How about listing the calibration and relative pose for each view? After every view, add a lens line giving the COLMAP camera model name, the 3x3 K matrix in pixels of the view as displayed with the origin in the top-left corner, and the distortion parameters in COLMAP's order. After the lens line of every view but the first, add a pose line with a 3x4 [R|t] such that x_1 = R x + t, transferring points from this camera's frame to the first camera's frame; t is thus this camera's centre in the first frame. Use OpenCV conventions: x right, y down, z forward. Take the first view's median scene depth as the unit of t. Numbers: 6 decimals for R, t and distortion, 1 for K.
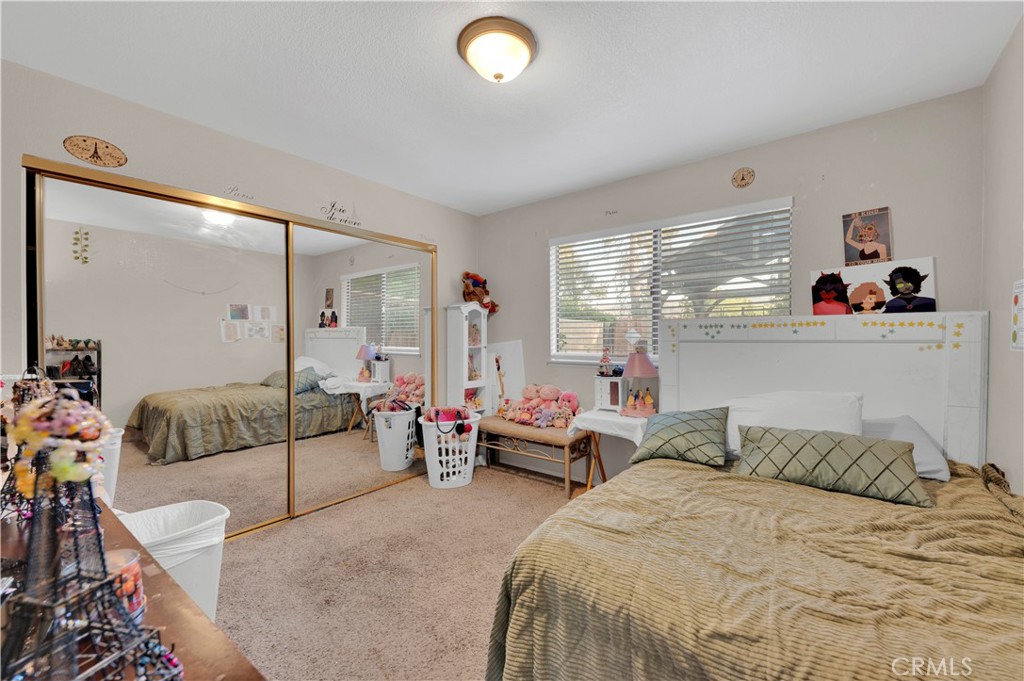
lens RADIAL K [[411.1, 0, 512.7], [0, 411.1, 343.6], [0, 0, 1]] dist [0.000304, -0.000016]
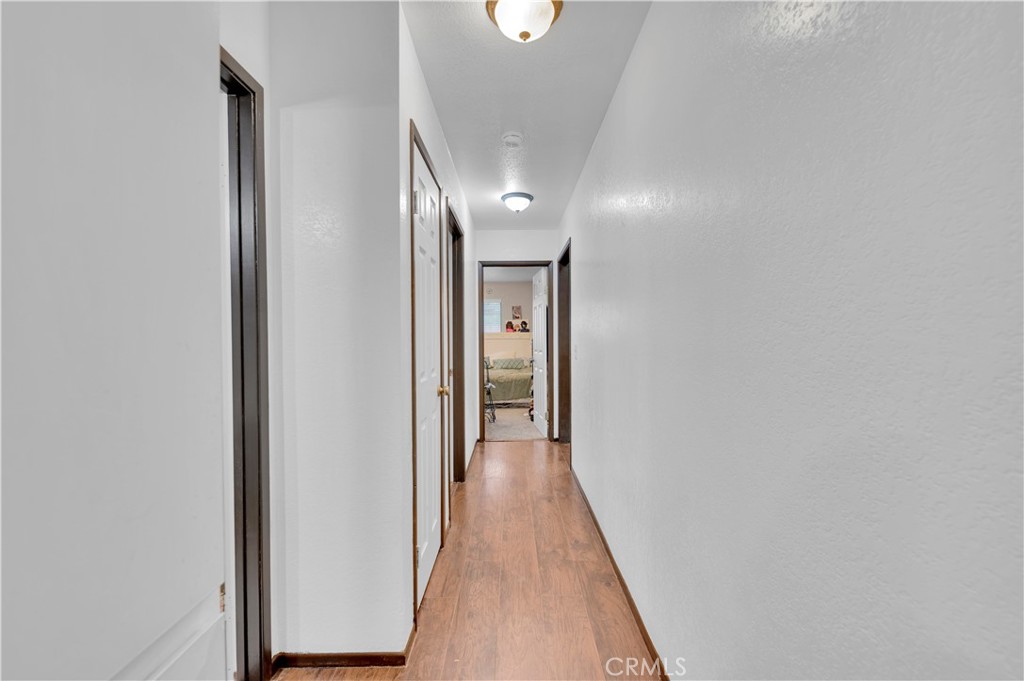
lens RADIAL K [[411.1, 0, 512.4], [0, 411.1, 339.8], [0, 0, 1]] dist [0.000304, -0.000016]
pose [[0.782214, -0.005304, 0.622987, -1.656422], [0.003807, 0.999986, 0.003733, -0.013634], [-0.622998, -0.000549, 0.782224, -2.090054]]
